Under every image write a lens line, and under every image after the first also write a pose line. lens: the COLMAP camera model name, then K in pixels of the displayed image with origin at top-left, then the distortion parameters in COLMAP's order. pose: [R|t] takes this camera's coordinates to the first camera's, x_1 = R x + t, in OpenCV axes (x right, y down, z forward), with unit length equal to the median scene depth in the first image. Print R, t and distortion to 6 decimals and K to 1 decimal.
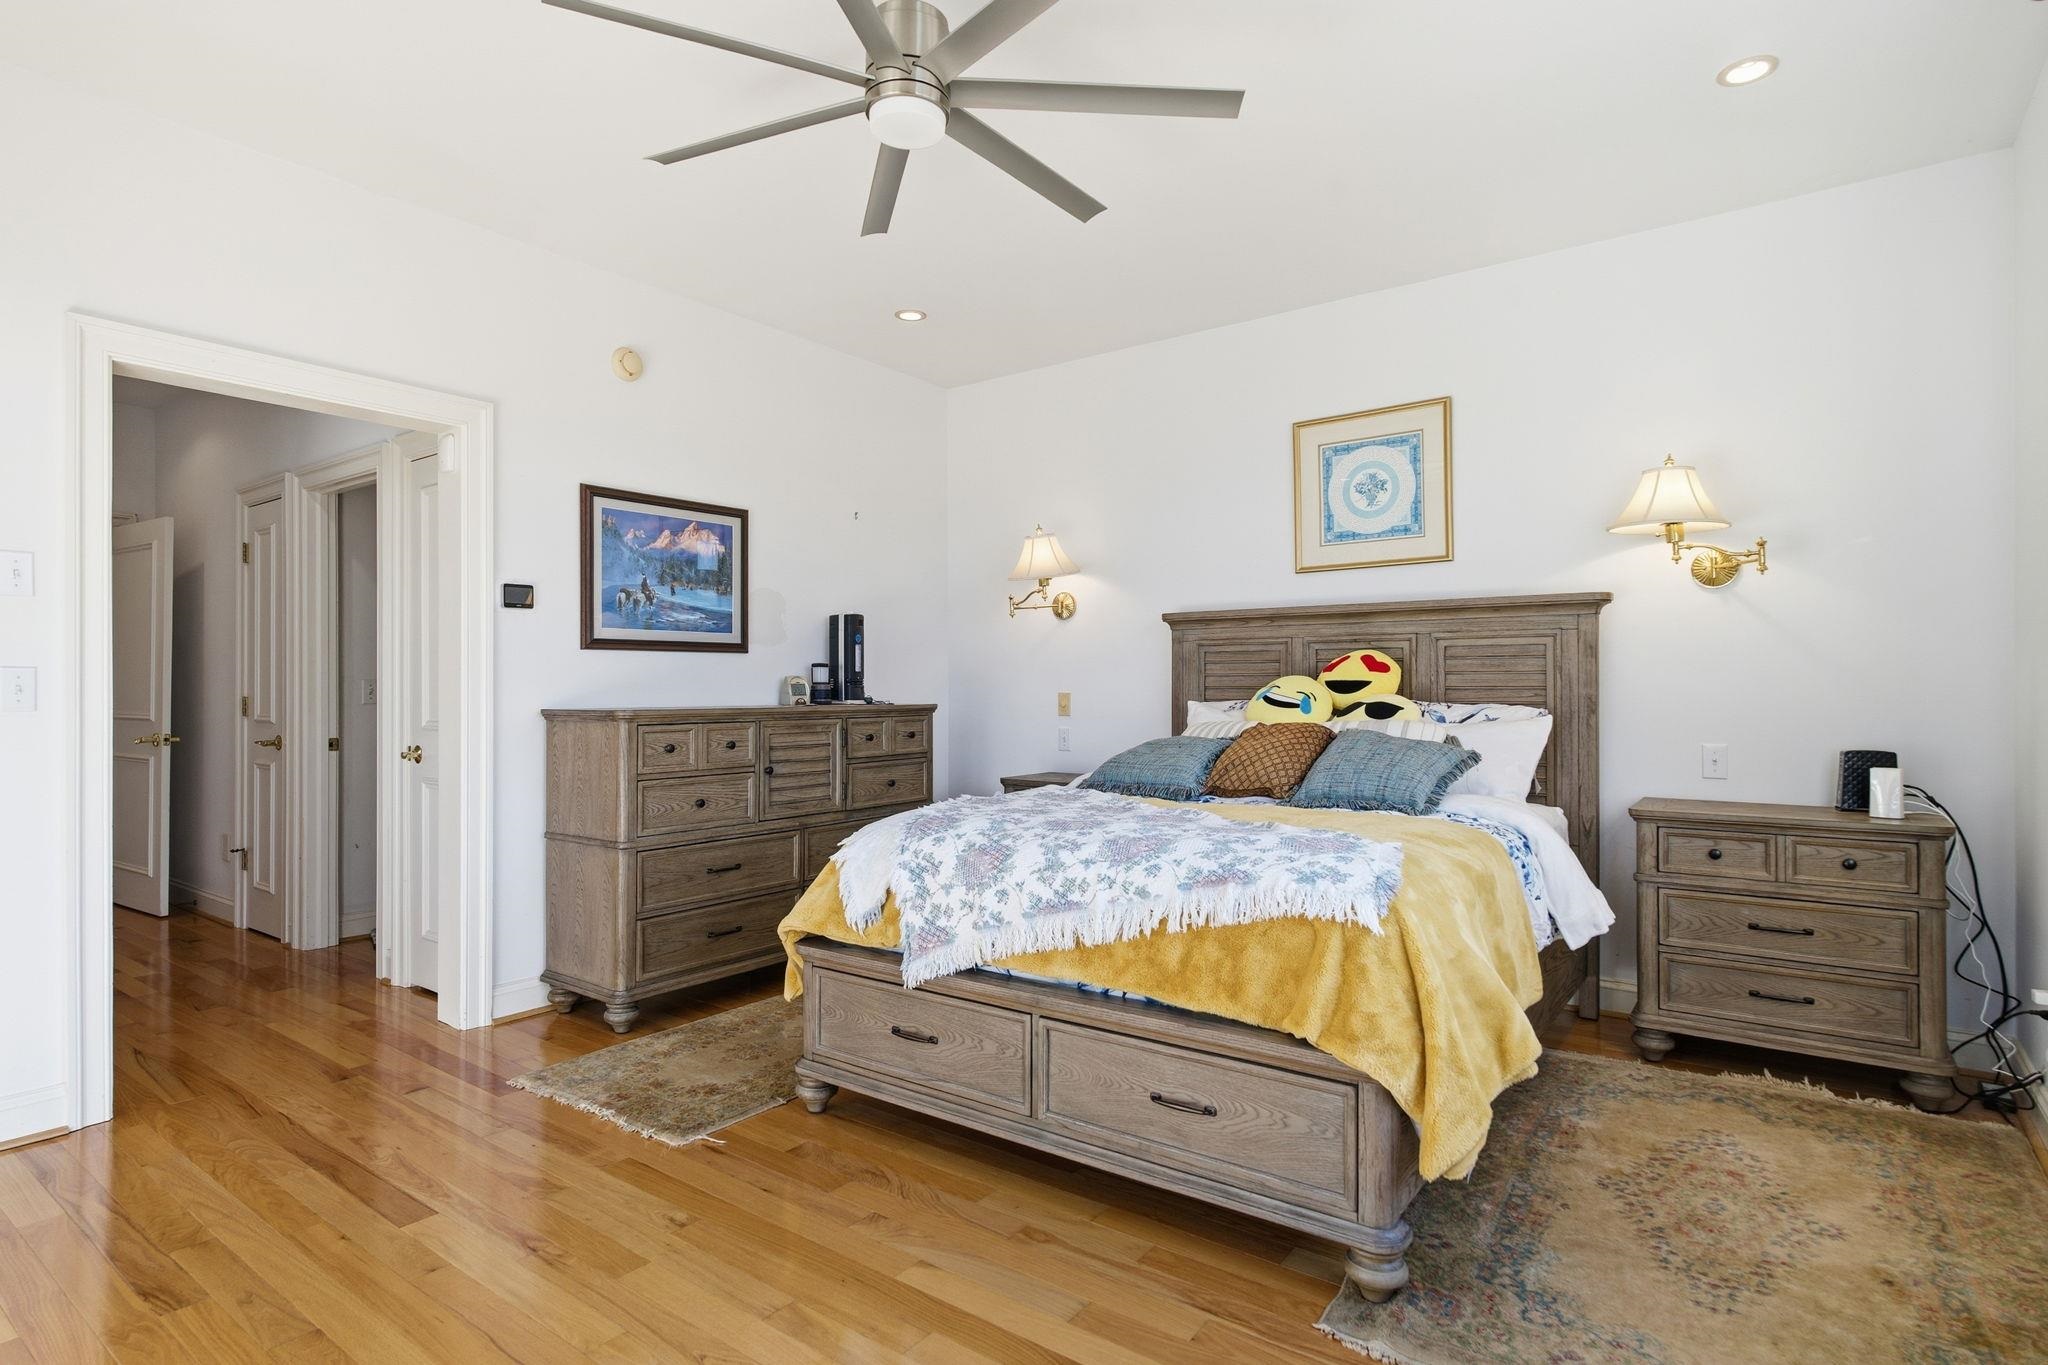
lens RADIAL K [[1106.2, 0, 1024.0], [0, 1106.2, 682.5], [0, 0, 1]] dist [-0.003034, -0.000703]
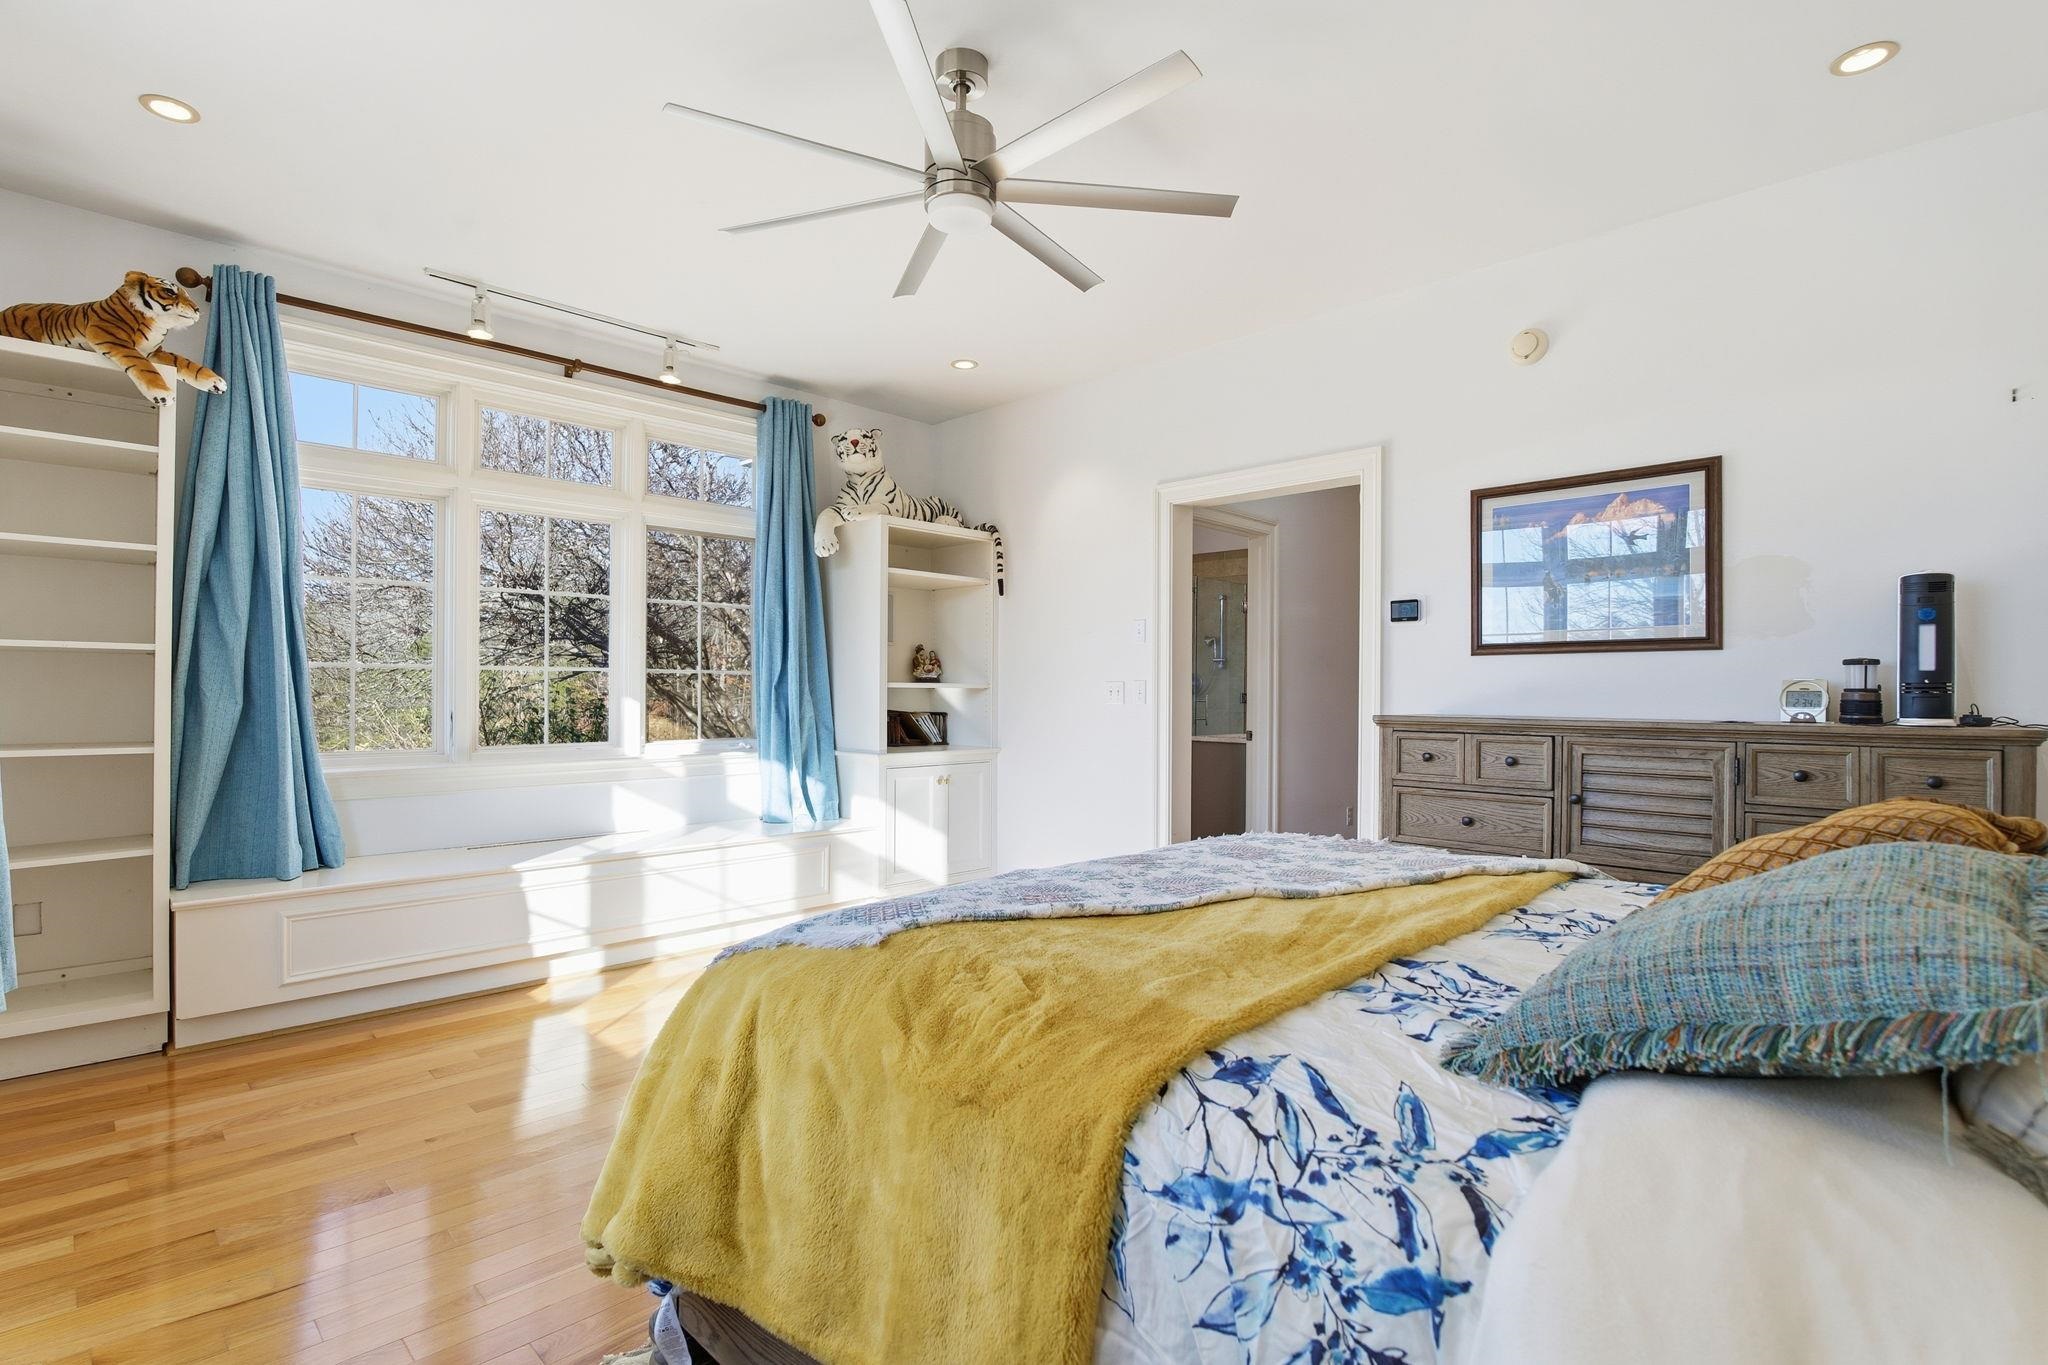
lens RADIAL K [[951.2, 0, 1018.1], [0, 951.2, 666.7], [0, 0, 1]] dist [-0.004168, -0.001175]
pose [[-0.145329, -0.022169, -0.989135, 0.506075], [0.002838, 0.999735, -0.022824, -0.001189], [0.989379, -0.006124, -0.145228, 0.707706]]
